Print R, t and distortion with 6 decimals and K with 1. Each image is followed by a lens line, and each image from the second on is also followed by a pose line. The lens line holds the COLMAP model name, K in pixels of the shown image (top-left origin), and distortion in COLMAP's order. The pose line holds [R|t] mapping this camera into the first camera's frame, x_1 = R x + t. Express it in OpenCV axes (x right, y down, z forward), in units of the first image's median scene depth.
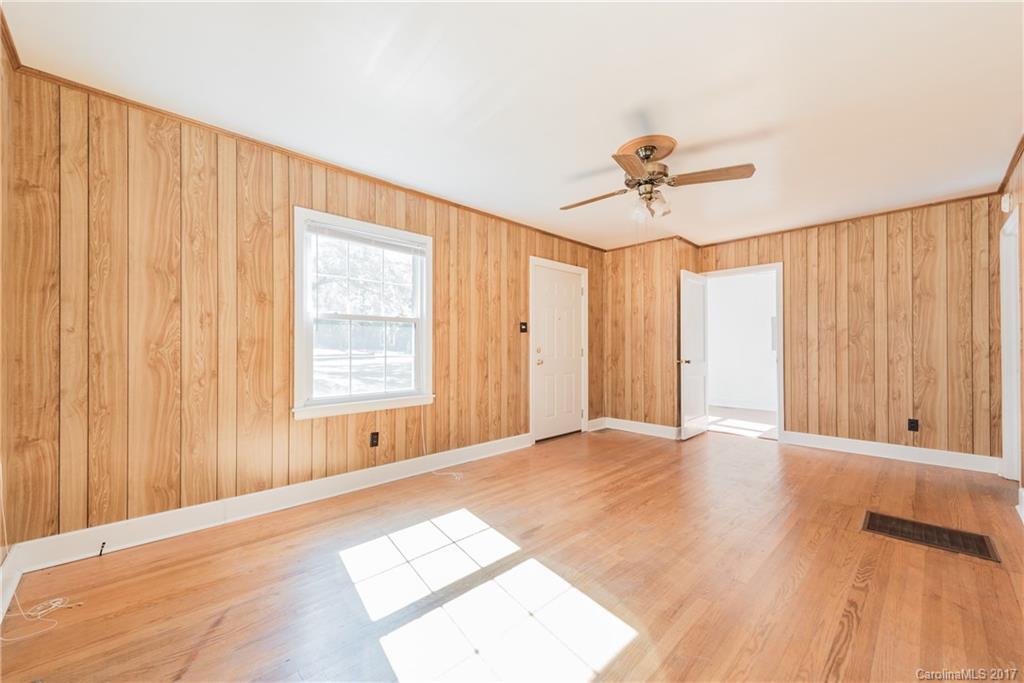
lens RADIAL K [[393.6, 0, 513.5], [0, 393.6, 344.4], [0, 0, 1]] dist [0.001729, -0.000212]
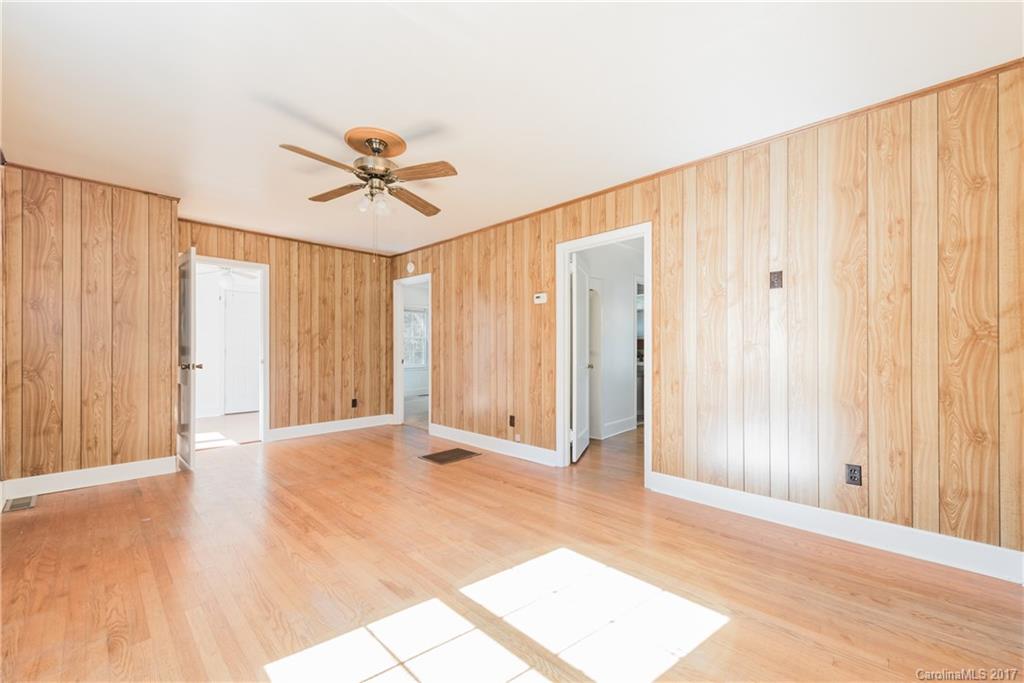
lens RADIAL K [[399.7, 0, 507.9], [0, 399.7, 346.6], [0, 0, 1]] dist [0.006816, -0.000617]
pose [[-0.021611, 0.007256, 0.999740, -0.477200], [-0.010891, 0.999913, -0.007493, 0.005756], [-0.999707, -0.011050, -0.021530, 0.516573]]
